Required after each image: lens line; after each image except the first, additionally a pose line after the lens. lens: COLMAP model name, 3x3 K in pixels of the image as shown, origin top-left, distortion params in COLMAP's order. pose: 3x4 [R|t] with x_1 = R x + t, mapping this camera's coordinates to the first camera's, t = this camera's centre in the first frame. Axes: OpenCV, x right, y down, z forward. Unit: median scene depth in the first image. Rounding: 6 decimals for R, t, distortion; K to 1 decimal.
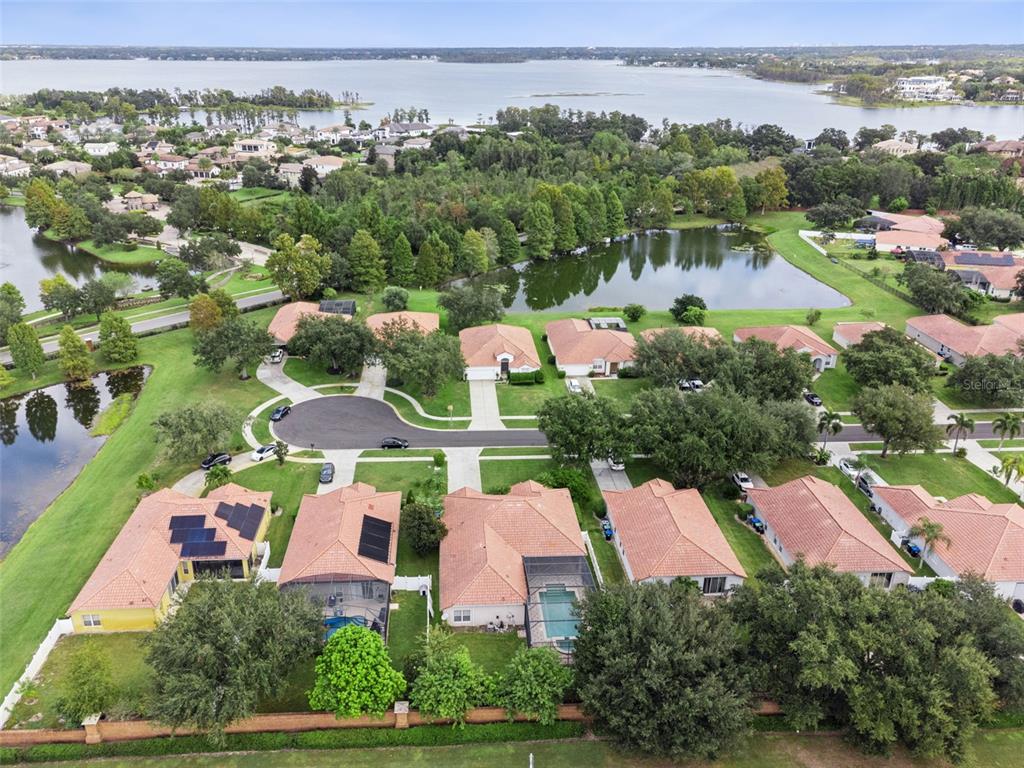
lens RADIAL K [[742.2, 0, 473.1], [0, 742.2, 383.0], [0, 0, 1]] dist [0.028517, -0.005925]
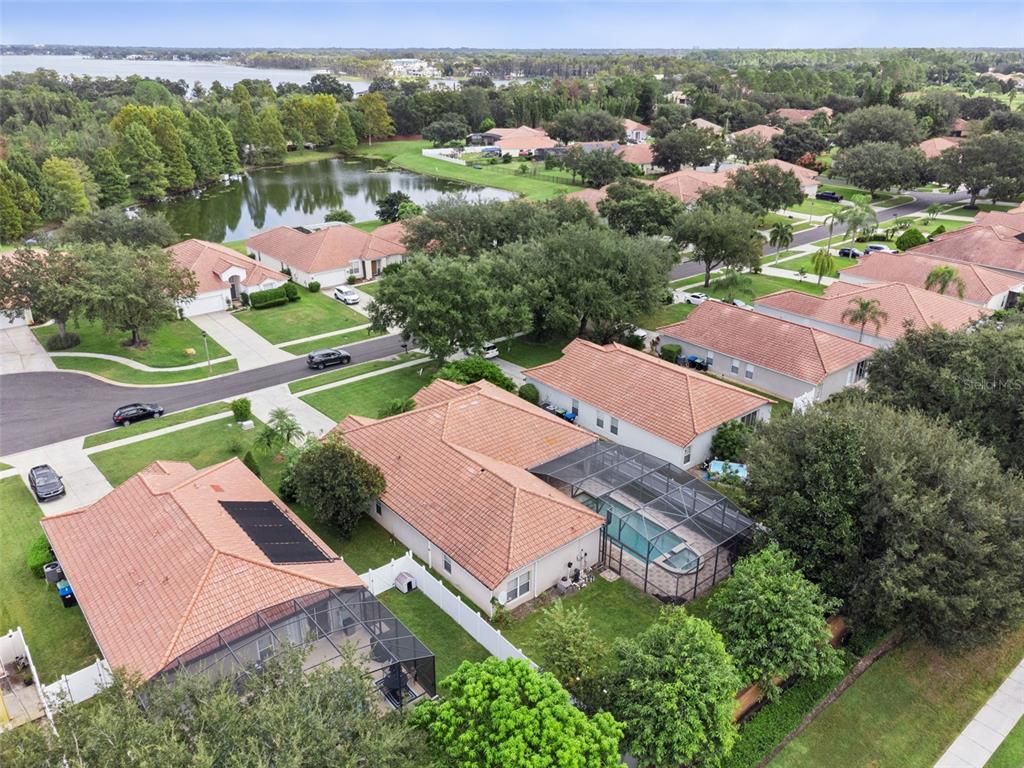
lens RADIAL K [[742.2, 0, 473.1], [0, 742.2, 383.0], [0, 0, 1]] dist [0.028517, -0.005925]
pose [[0.805270, -0.229421, 0.546723, -0.179615], [0.233689, 0.970271, 0.062954, 0.071665], [-0.544913, 0.077068, 0.834943, 0.316920]]
